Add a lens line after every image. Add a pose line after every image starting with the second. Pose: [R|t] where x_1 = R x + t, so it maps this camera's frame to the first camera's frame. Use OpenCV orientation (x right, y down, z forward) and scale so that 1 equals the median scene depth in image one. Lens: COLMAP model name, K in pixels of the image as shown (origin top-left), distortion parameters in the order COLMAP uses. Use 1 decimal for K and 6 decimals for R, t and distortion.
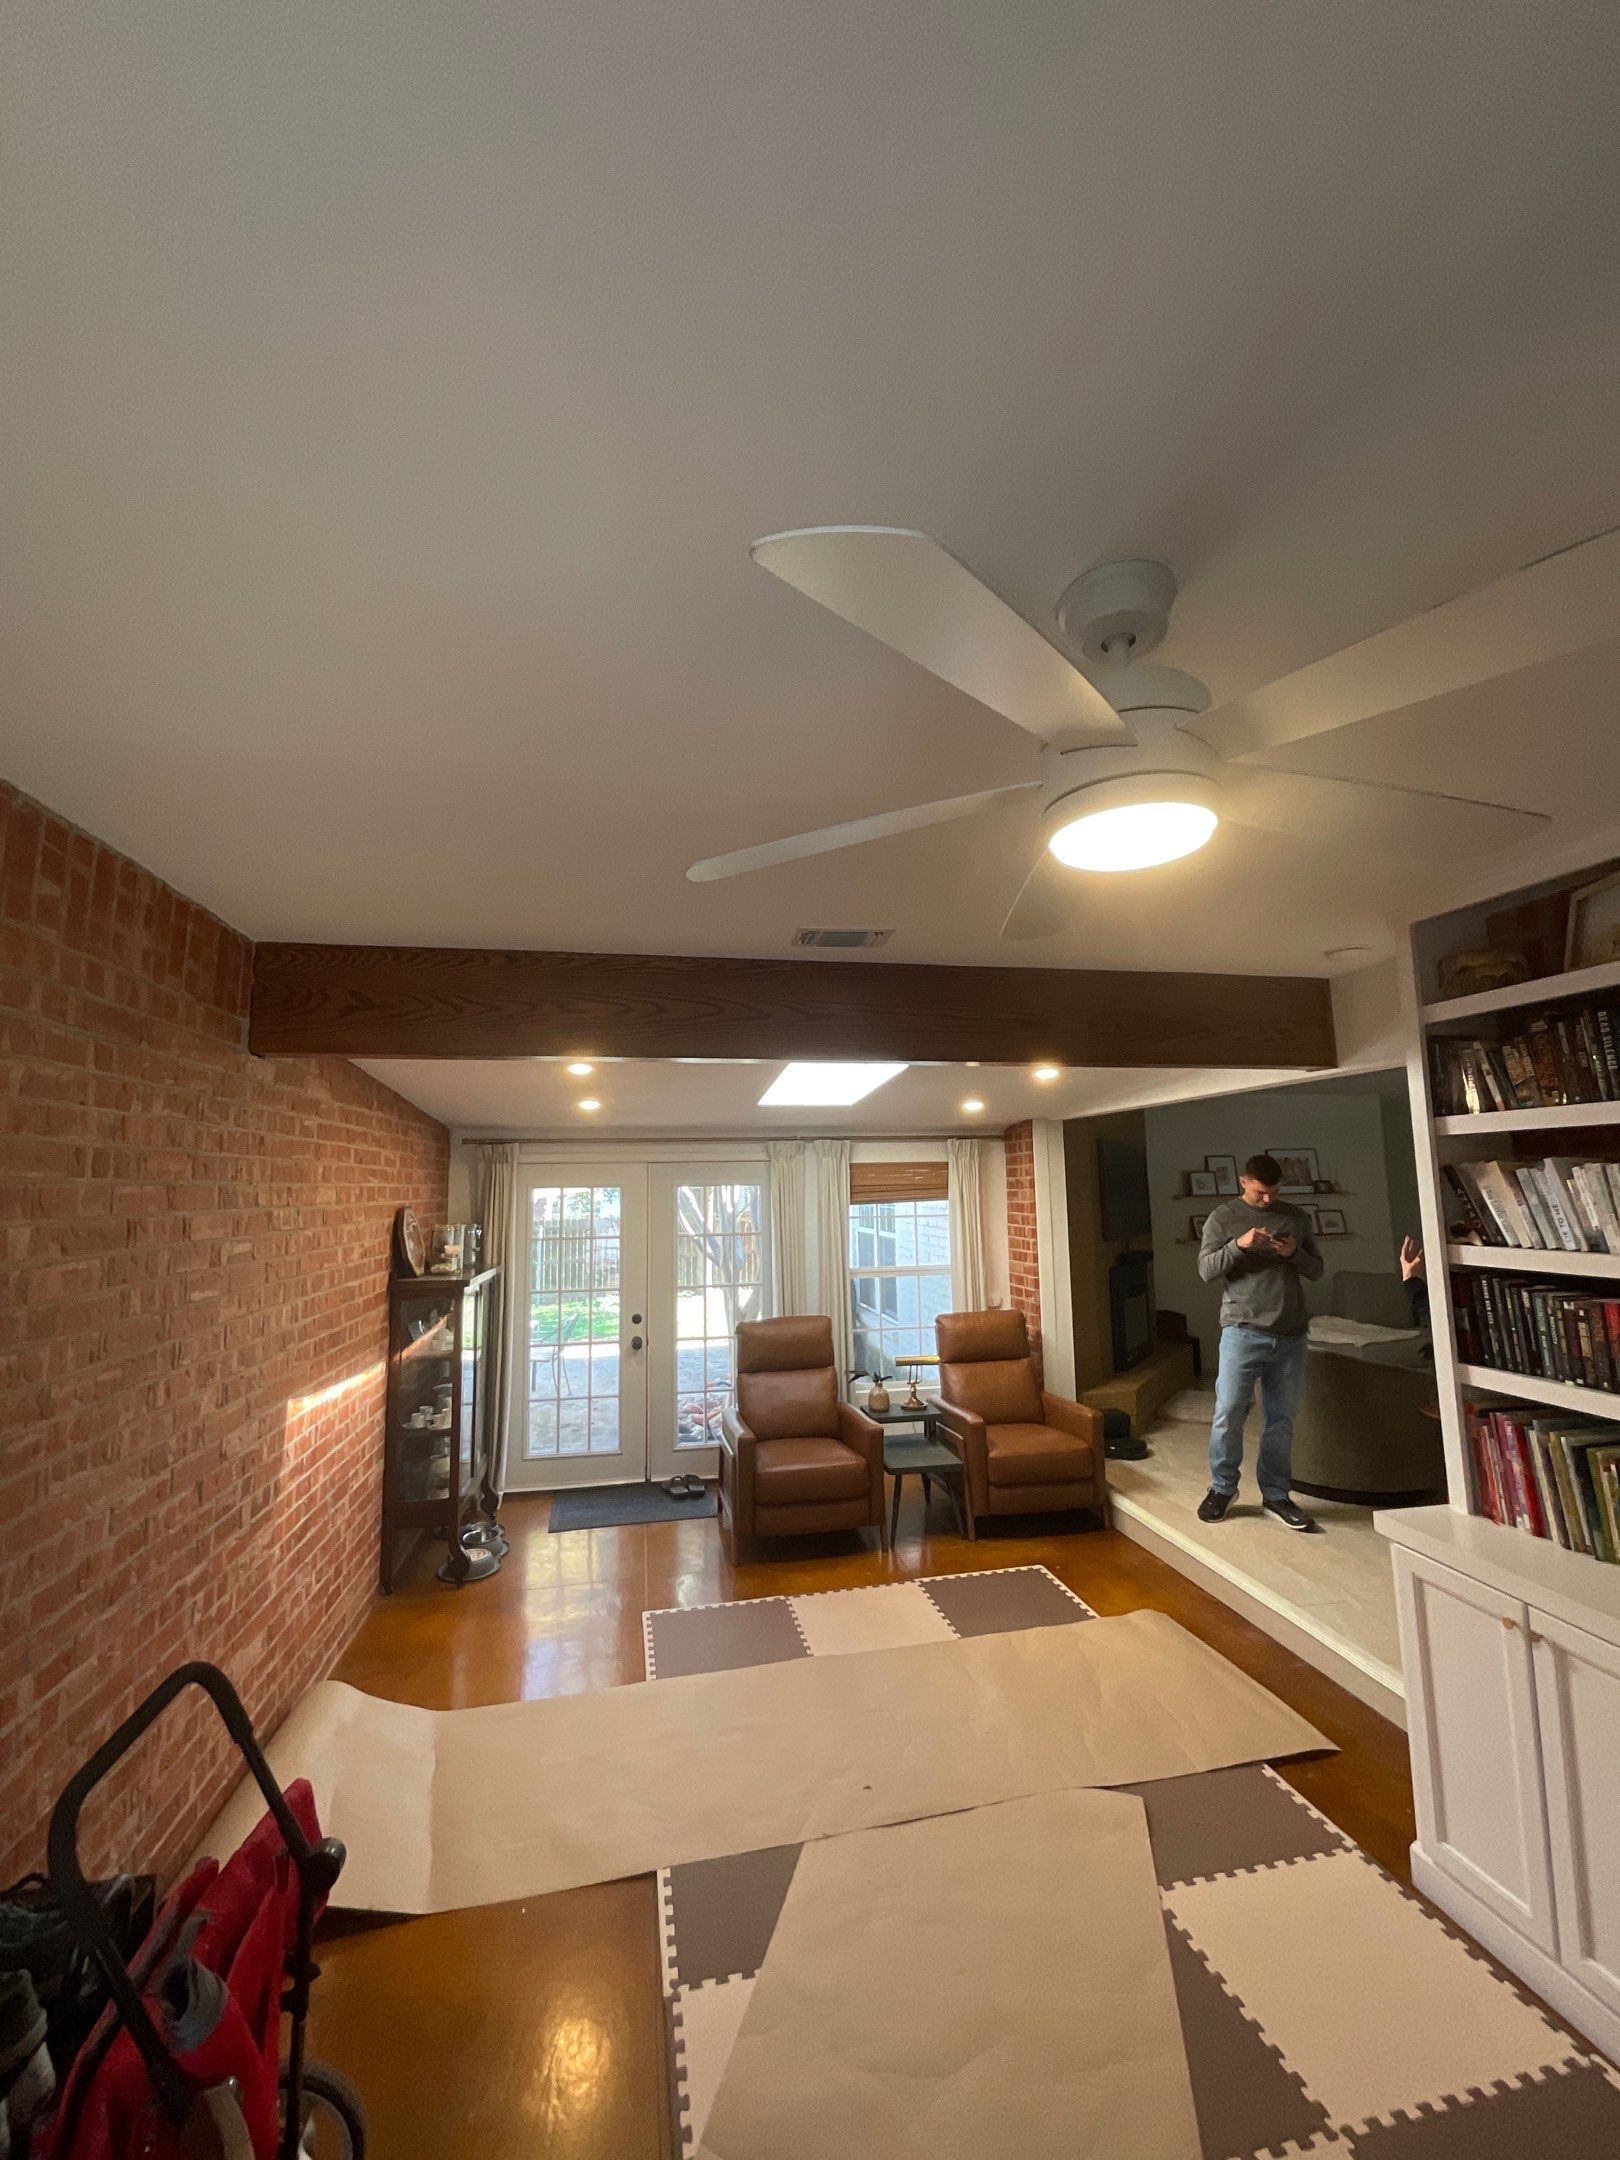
lens RADIAL K [[875.1, 0, 812.1], [0, 875.1, 1082.7], [0, 0, 1]] dist [-0.002825, 0.000092]
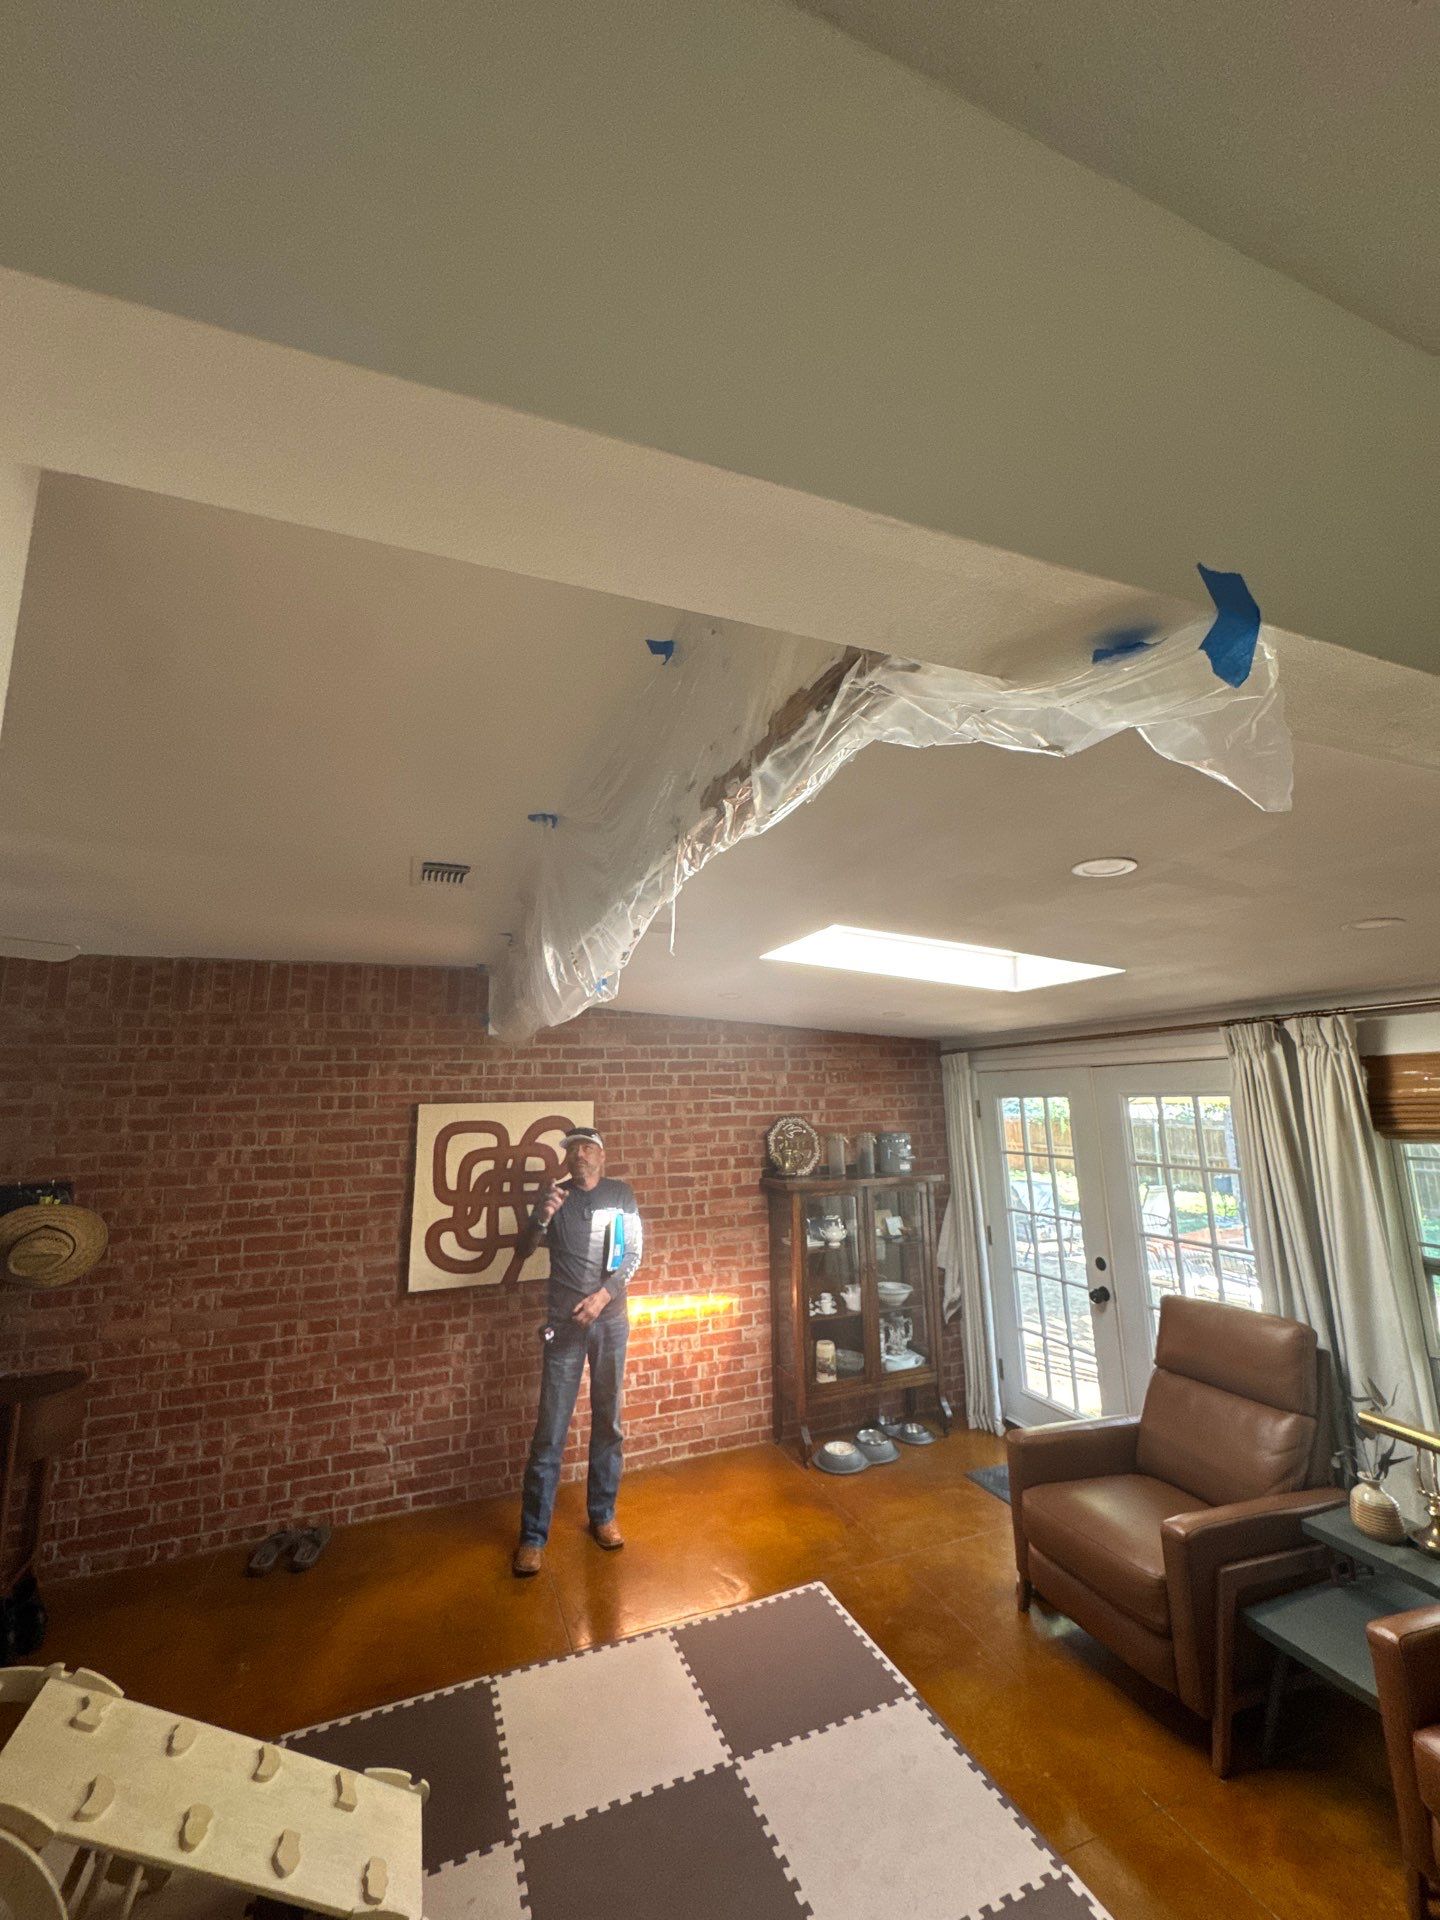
lens RADIAL K [[777.9, 0, 721.5], [0, 777.9, 952.3], [0, 0, 1]] dist [-0.002825, 0.000092]
pose [[0.153226, -0.170080, -0.973445, 0.669091], [0.141674, 0.978682, -0.148694, 0.065805], [0.977983, -0.115128, 0.174056, 0.782933]]
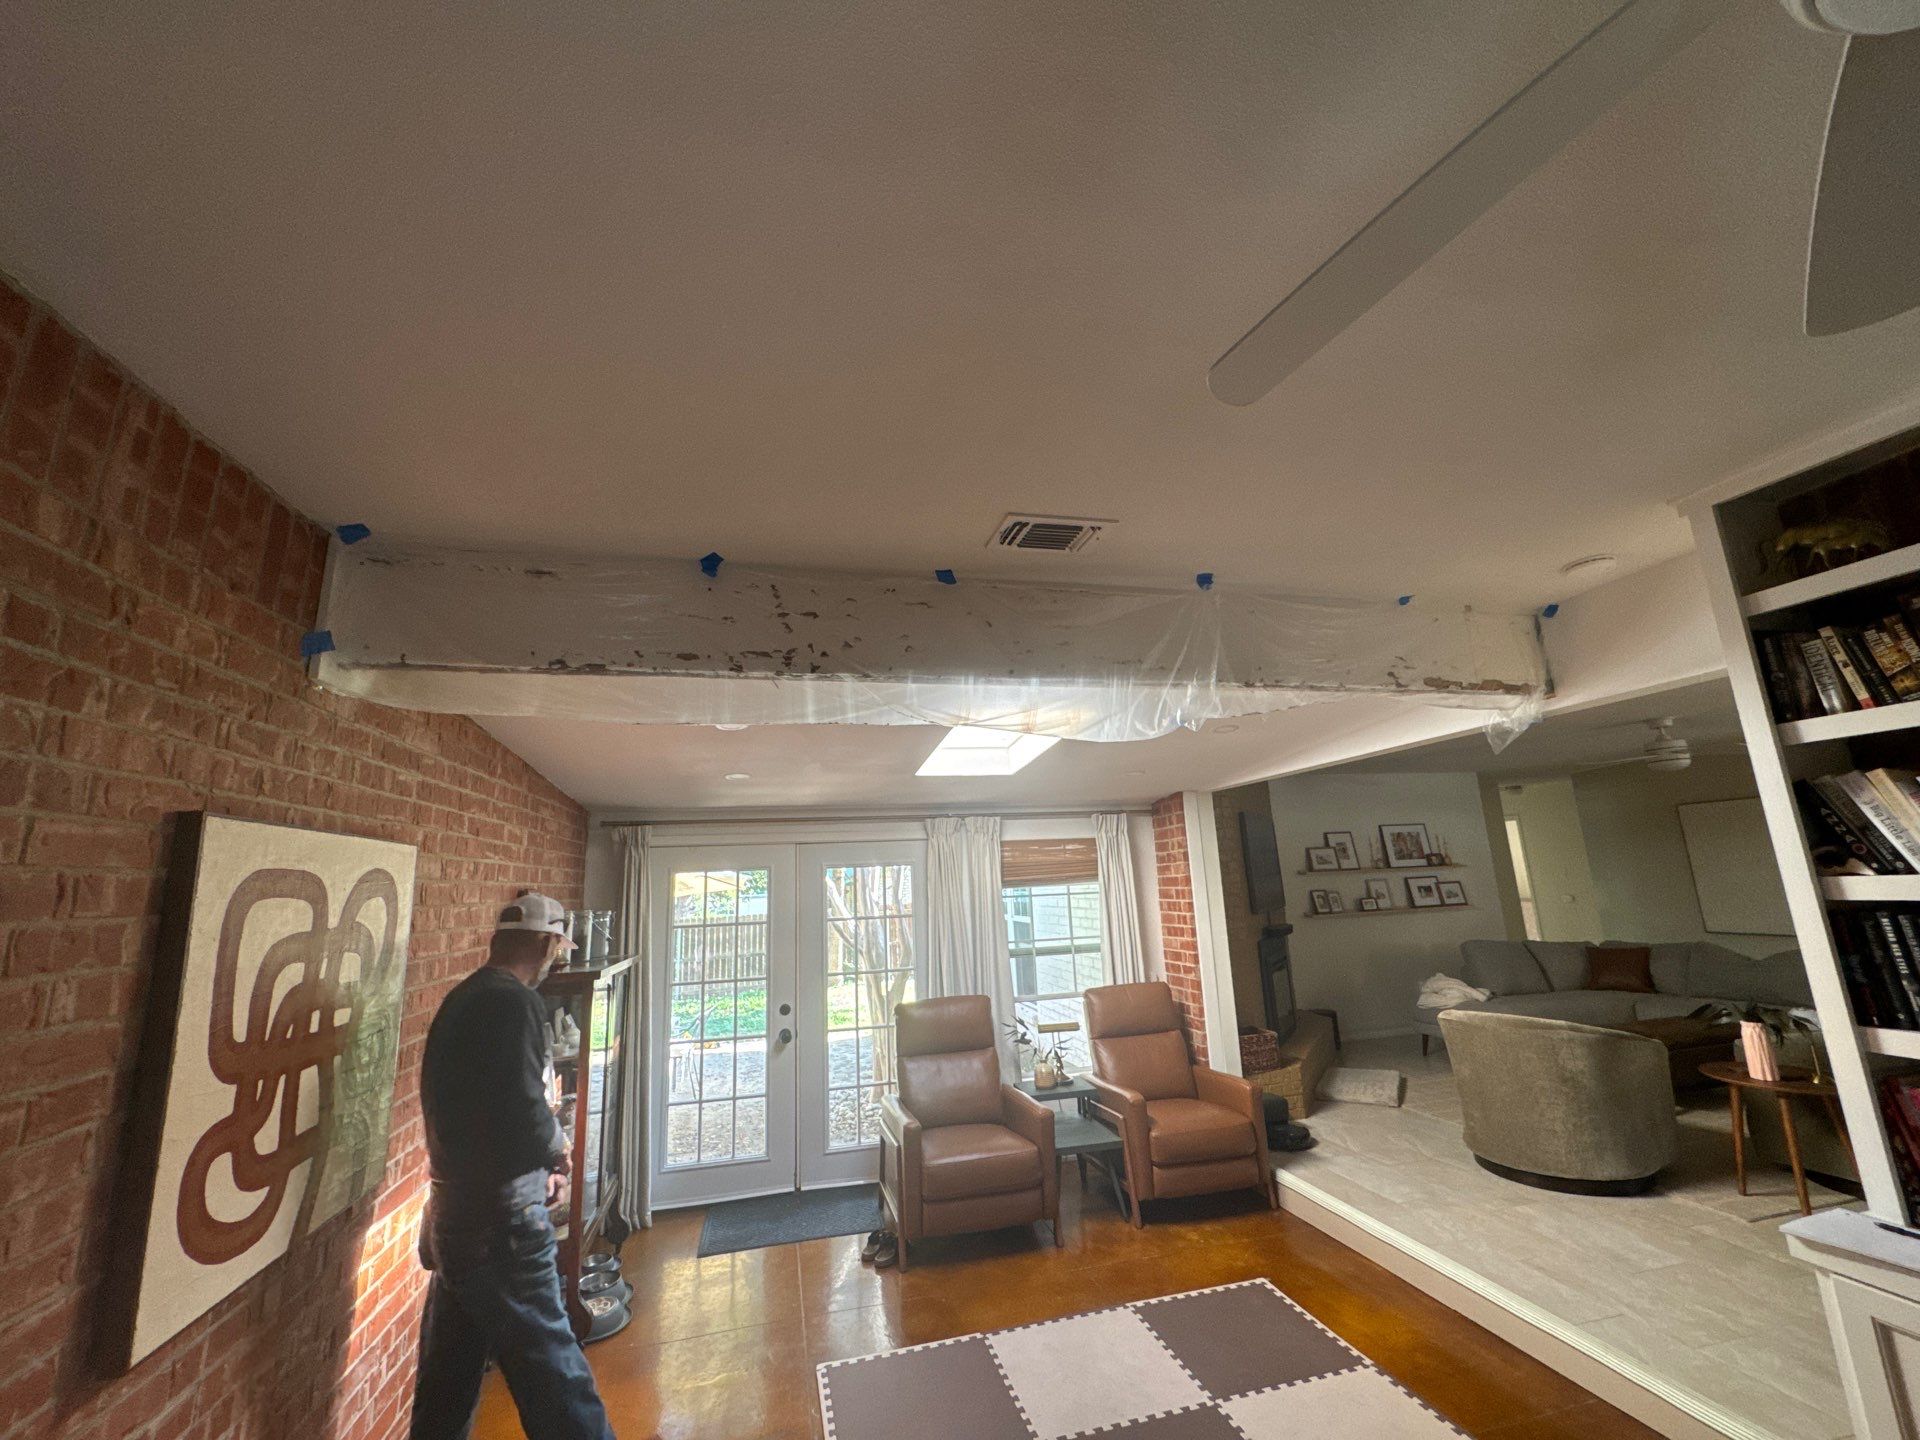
lens RADIAL K [[777.9, 0, 969.6], [0, 777.9, 712.1], [0, 0, 1]] dist [-0.002825, 0.000092]
pose [[0.998518, -0.014911, 0.052349, -0.054965], [0.019950, 0.995075, -0.097095, 0.047383], [-0.050643, 0.097995, 0.993897, 0.165854]]
